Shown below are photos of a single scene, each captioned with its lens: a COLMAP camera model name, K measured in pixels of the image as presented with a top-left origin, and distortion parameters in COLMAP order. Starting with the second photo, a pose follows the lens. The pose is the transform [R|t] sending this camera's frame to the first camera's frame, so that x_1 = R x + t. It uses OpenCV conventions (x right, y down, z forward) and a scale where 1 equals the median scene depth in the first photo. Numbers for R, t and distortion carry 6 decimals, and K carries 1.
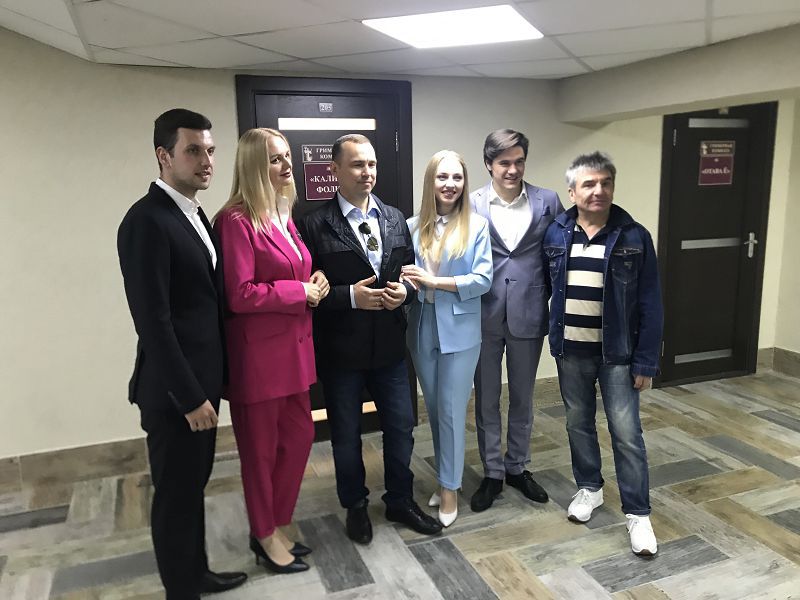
lens RADIAL K [[645.2, 0, 400.0], [0, 645.2, 300.0], [0, 0, 1]] dist [0.009618, 0.005105]
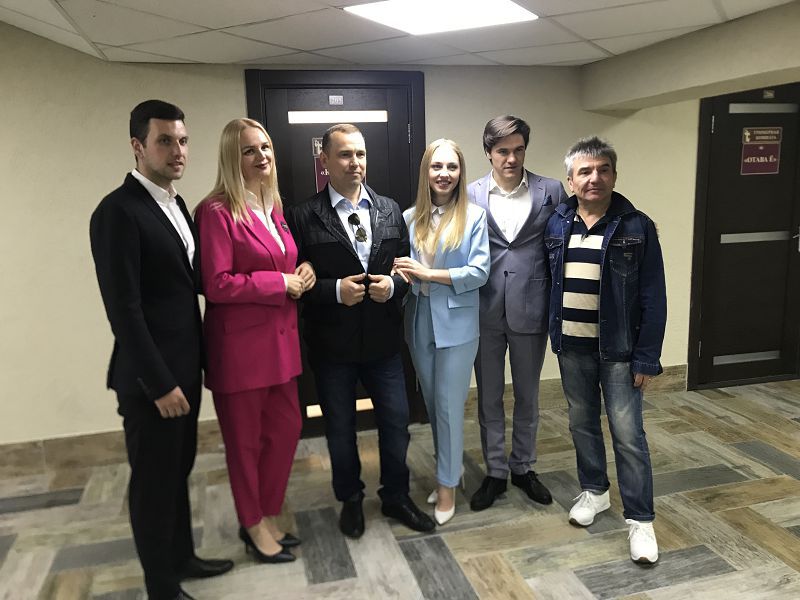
lens RADIAL K [[649.4, 0, 400.0], [0, 649.4, 300.0], [0, 0, 1]] dist [0.009294, -0.002314]
pose [[0.994507, 0.007831, -0.104379, 0.114004], [-0.007702, 0.999969, 0.001635, 0.010102], [0.104388, -0.000823, 0.994536, 0.015807]]
